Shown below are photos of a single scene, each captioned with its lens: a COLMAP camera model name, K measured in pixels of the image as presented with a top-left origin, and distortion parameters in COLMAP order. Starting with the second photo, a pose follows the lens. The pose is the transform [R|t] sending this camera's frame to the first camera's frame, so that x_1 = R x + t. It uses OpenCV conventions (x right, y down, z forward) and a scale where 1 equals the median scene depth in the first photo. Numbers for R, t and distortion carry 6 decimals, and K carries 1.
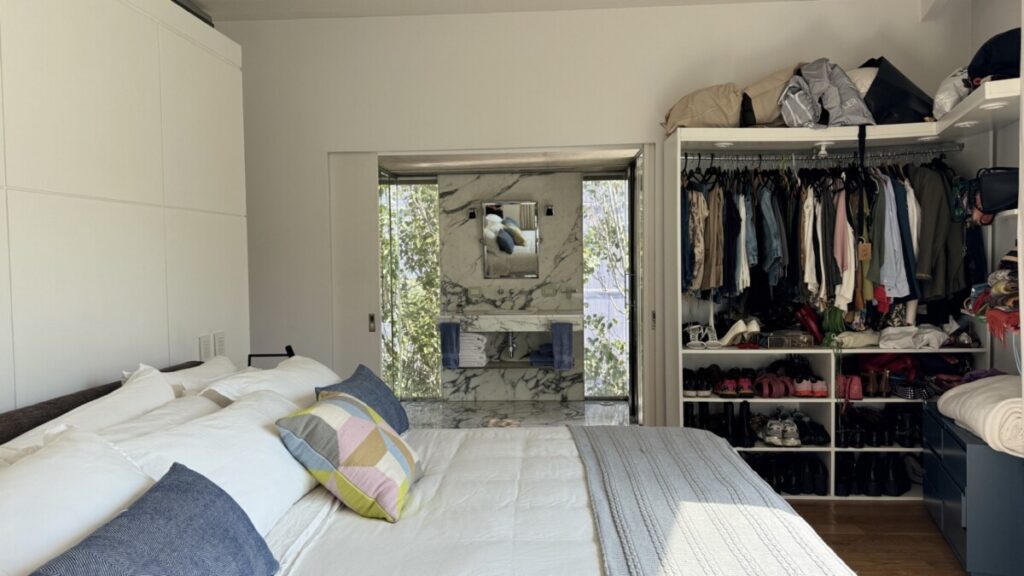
lens RADIAL K [[718.8, 0, 512.0], [0, 718.8, 288.0], [0, 0, 1]] dist [0.088993, -0.140861]
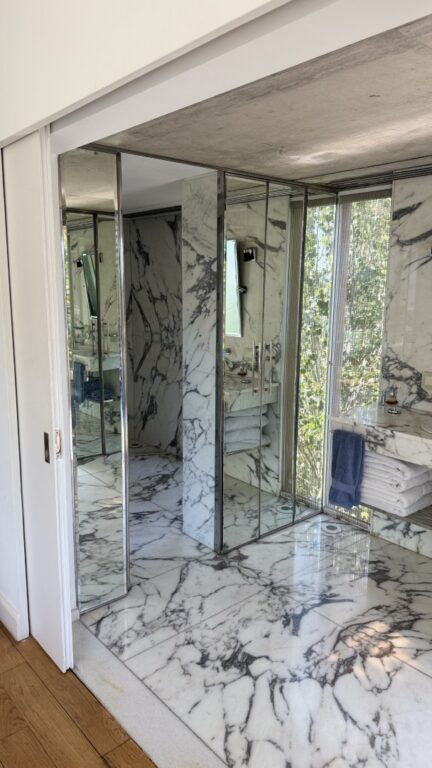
lens RADIAL K [[539.1, 0, 216.0], [0, 539.1, 384.0], [0, 0, 1]] dist [0.088993, -0.140861]
pose [[0.698239, 0.148019, -0.700395, 0.137673], [-0.047555, 0.985819, 0.160930, -0.055602], [0.714283, -0.079061, 0.695377, 0.562589]]
